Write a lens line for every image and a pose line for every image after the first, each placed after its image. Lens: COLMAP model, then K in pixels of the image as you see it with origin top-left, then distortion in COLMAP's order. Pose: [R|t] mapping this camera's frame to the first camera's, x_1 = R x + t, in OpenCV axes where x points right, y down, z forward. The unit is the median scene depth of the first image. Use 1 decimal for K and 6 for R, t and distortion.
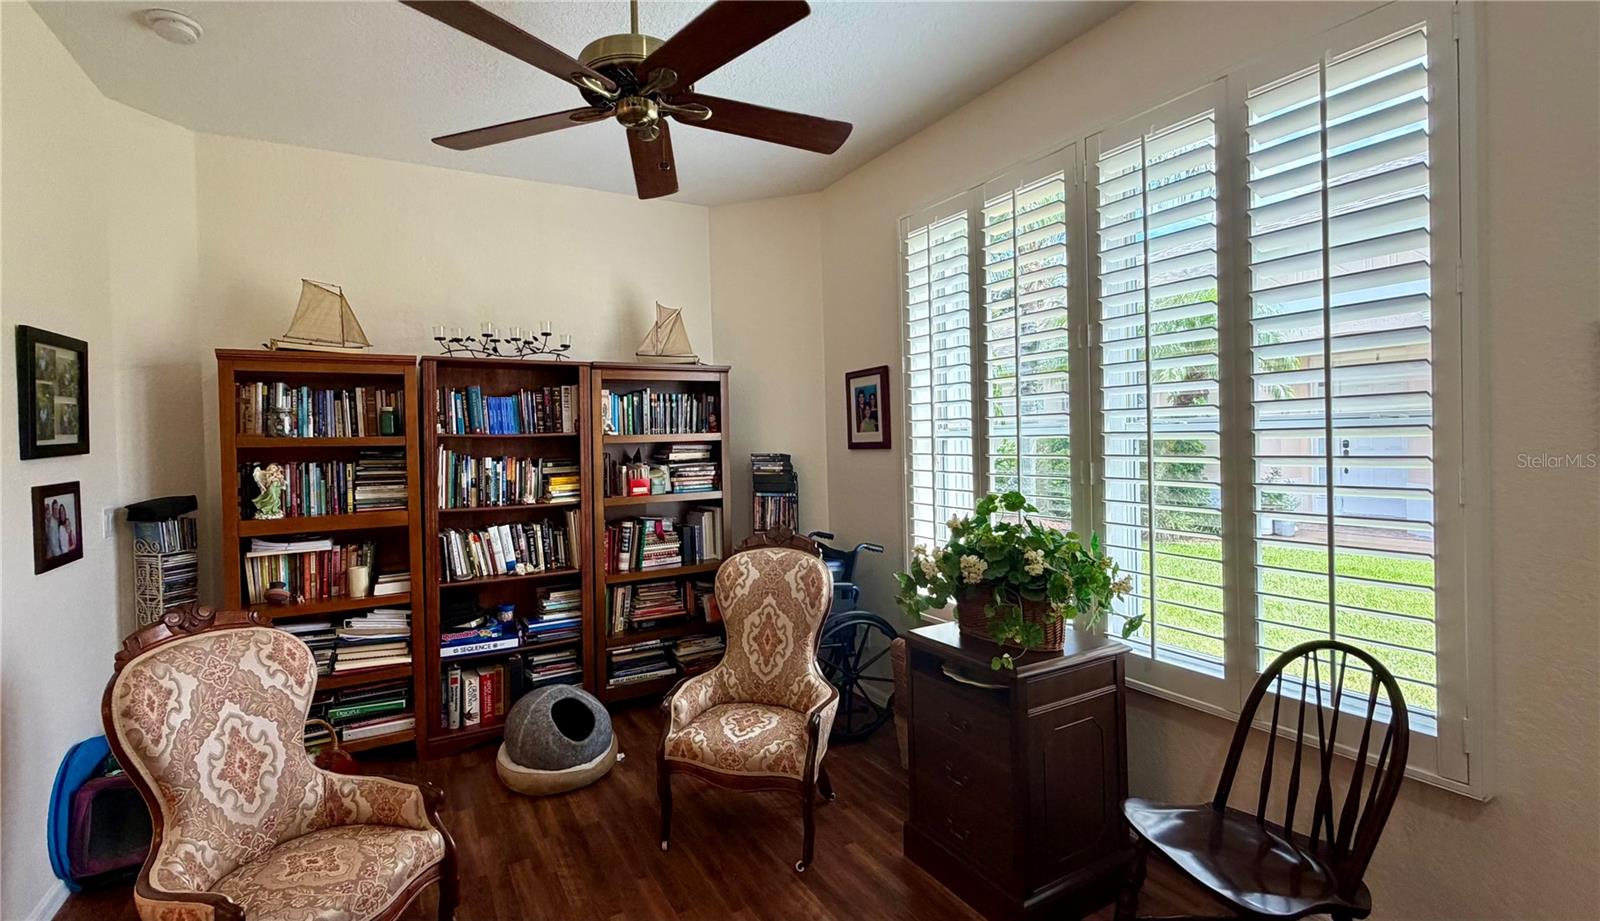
lens RADIAL K [[682.5, 0, 751.9], [0, 682.5, 442.1], [0, 0, 1]] dist [-0.001946, -0.000212]
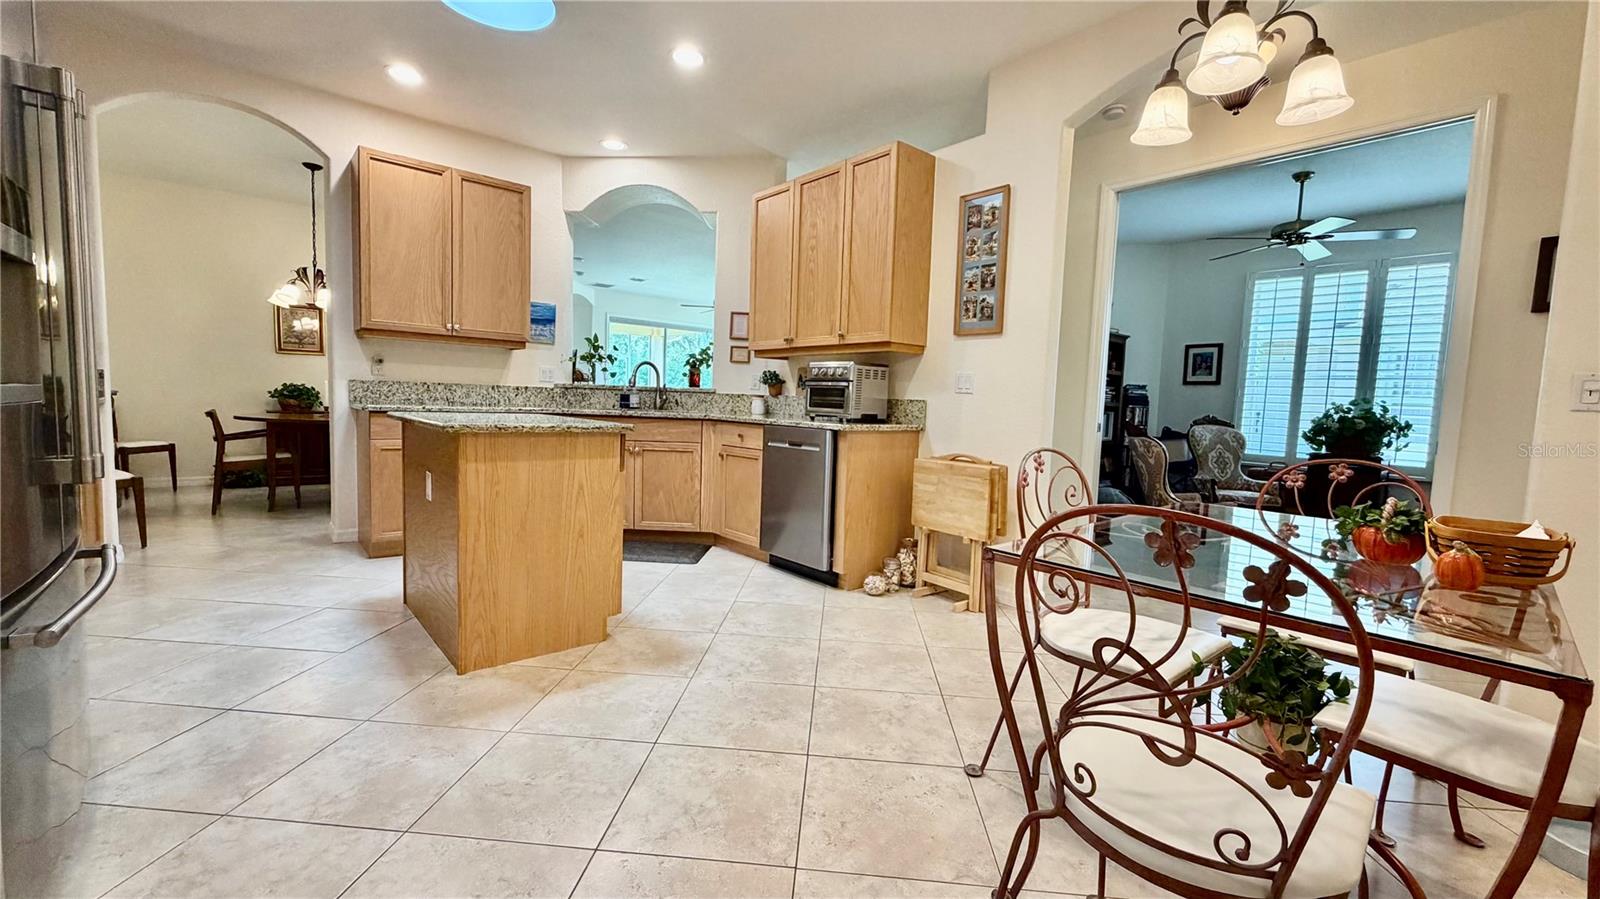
lens RADIAL K [[640.5, 0, 801.0], [0, 640.5, 450.0], [0, 0, 1]] dist [-0.002067, 0.000557]
pose [[0.973893, 0.042973, 0.222902, -1.578216], [-0.059577, 0.995884, 0.068307, 0.163175], [-0.219049, -0.079803, 0.972445, -0.654916]]
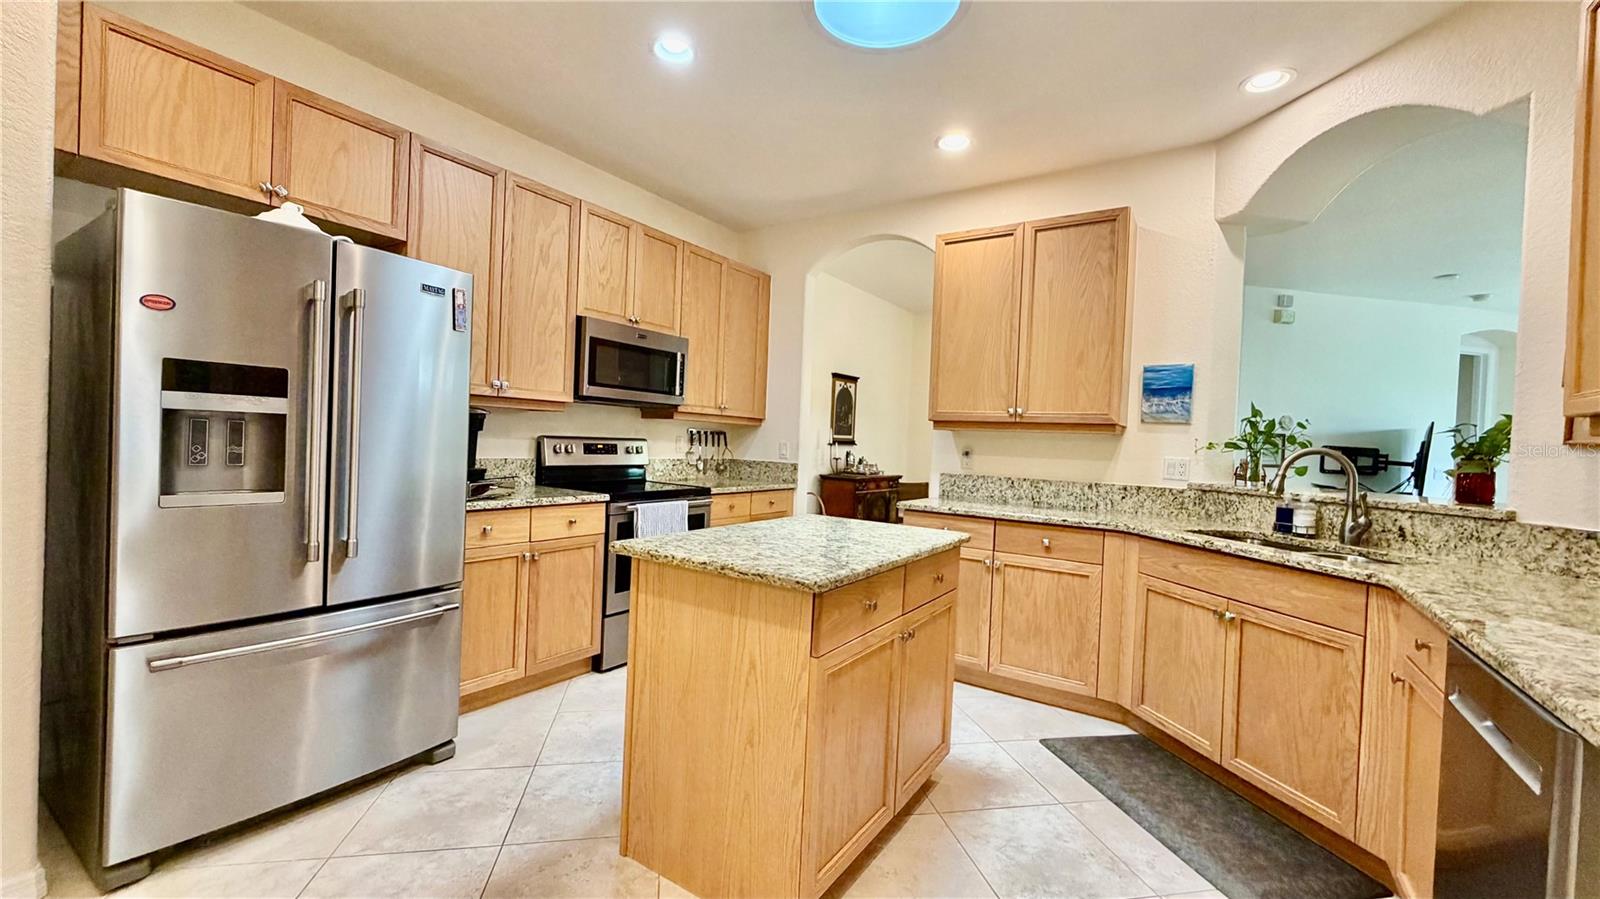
lens RADIAL K [[640.5, 0, 789.3], [0, 640.5, 449.2], [0, 0, 1]] dist [-0.002067, 0.000557]
pose [[0.460676, 0.056703, -0.885755, -1.202594], [-0.056770, 0.997796, 0.034350, 0.089411], [0.885751, 0.034461, 0.462880, -0.016514]]
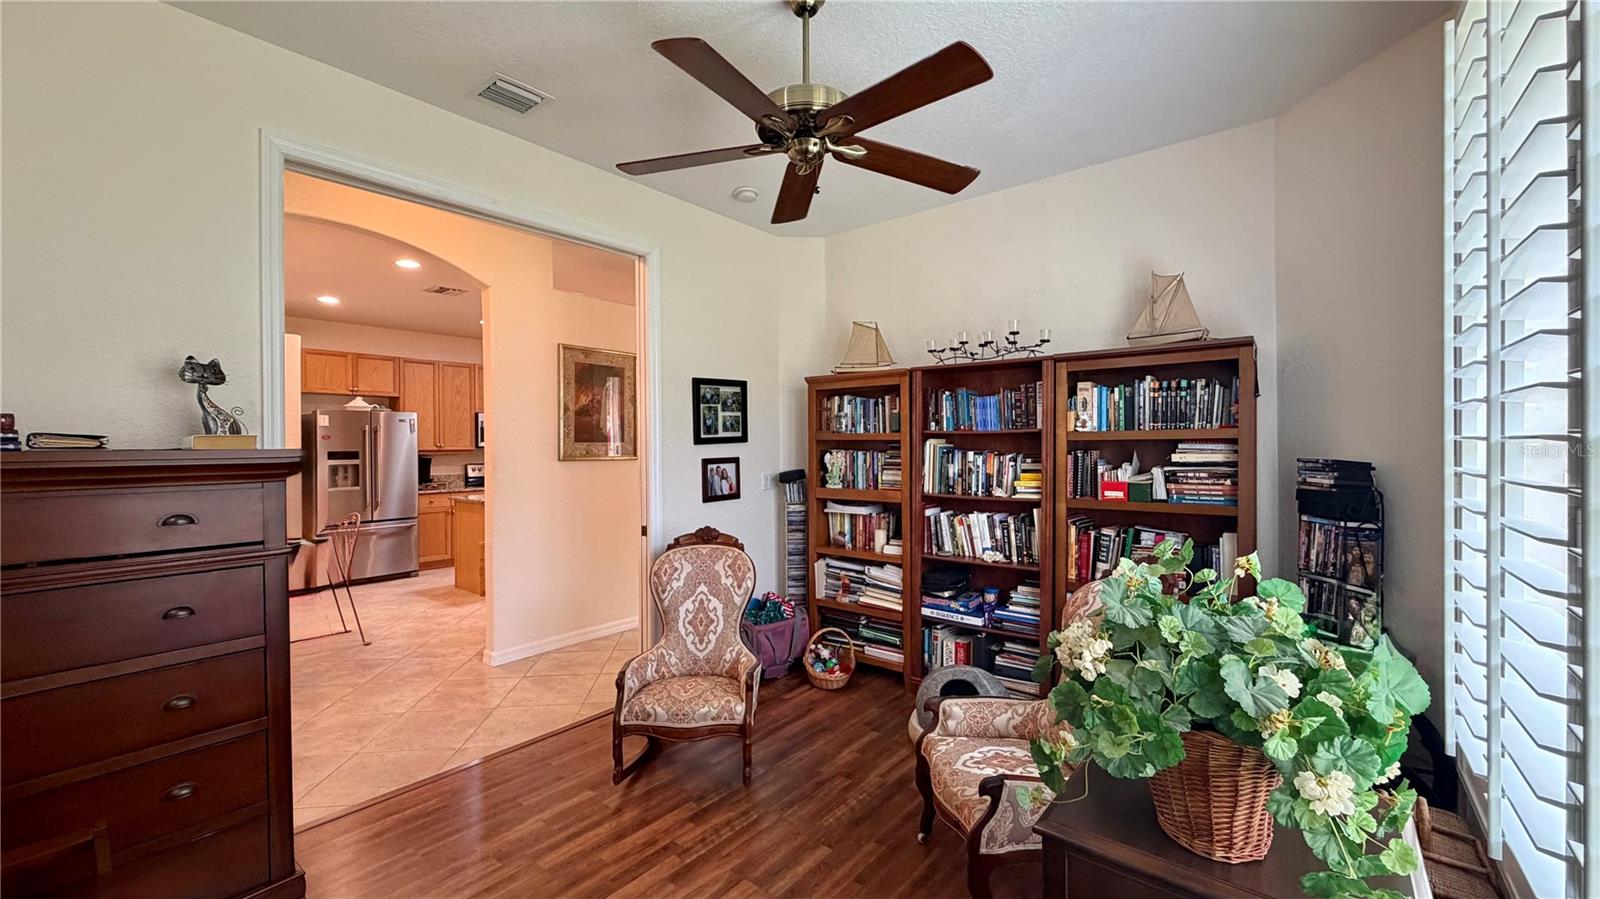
lens RADIAL K [[640.5, 0, 786.6], [0, 640.5, 449.0], [0, 0, 1]] dist [-0.002067, 0.000557]
pose [[0.378176, 0.026760, -0.925347, 0.496317], [-0.005147, 0.999627, 0.026805, -0.008452], [0.925719, -0.005375, 0.378173, 0.341709]]
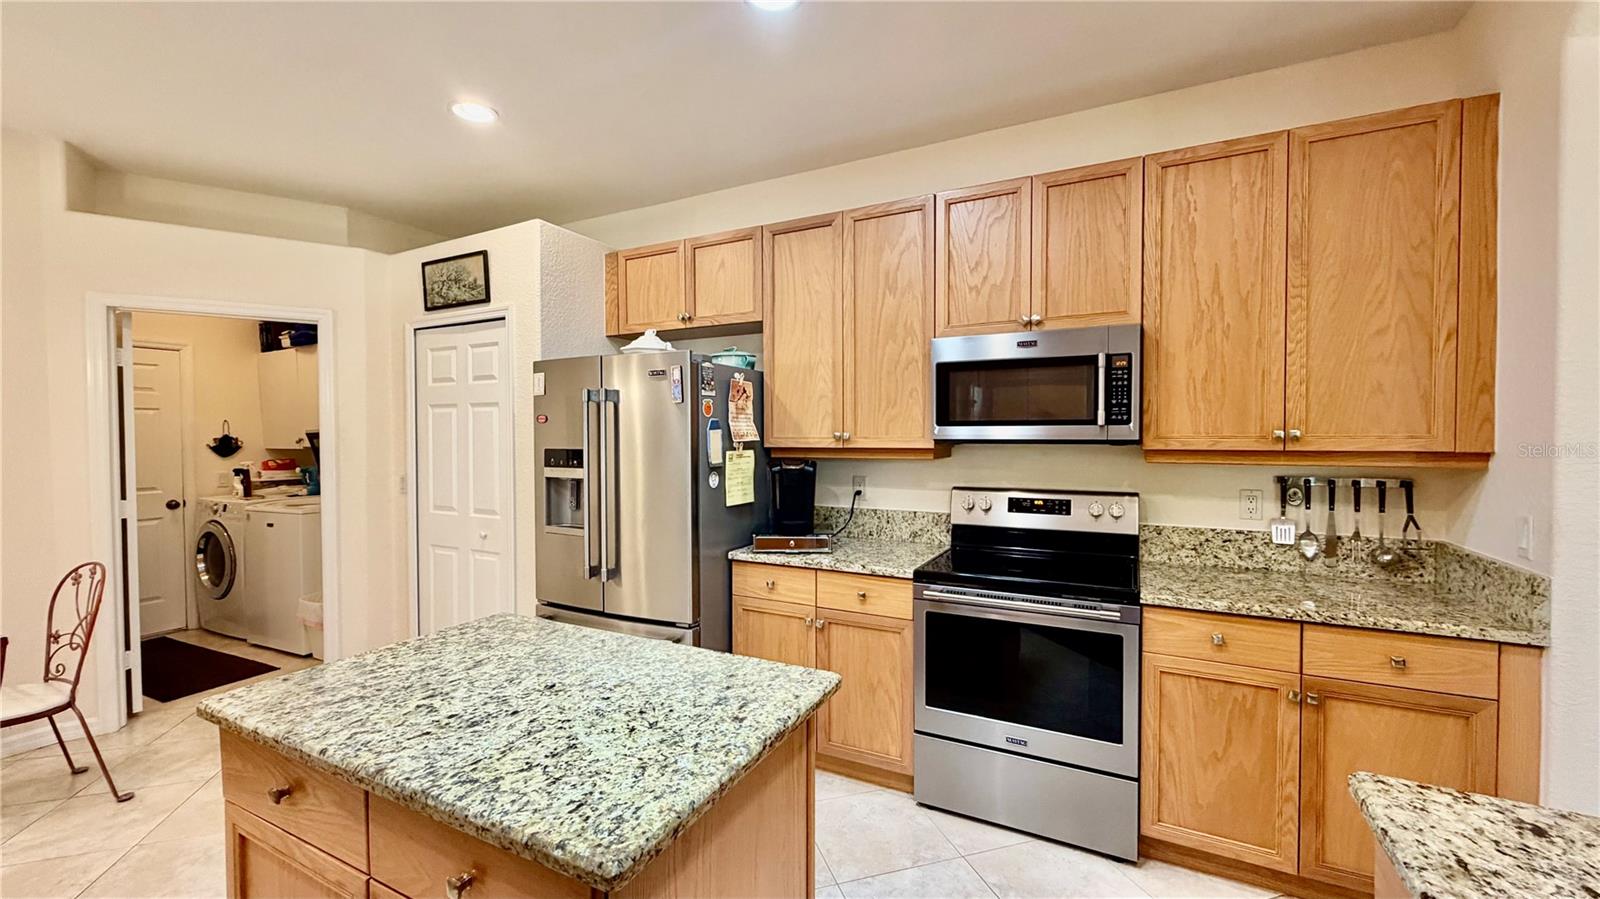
lens RADIAL K [[640.5, 0, 801.8], [0, 640.5, 442.7], [0, 0, 1]] dist [-0.002067, 0.000557]
pose [[-0.826616, 0.033435, -0.561772, -1.701233], [0.020882, 0.999368, 0.028753, 0.032458], [0.562379, 0.012037, -0.826792, 0.776921]]
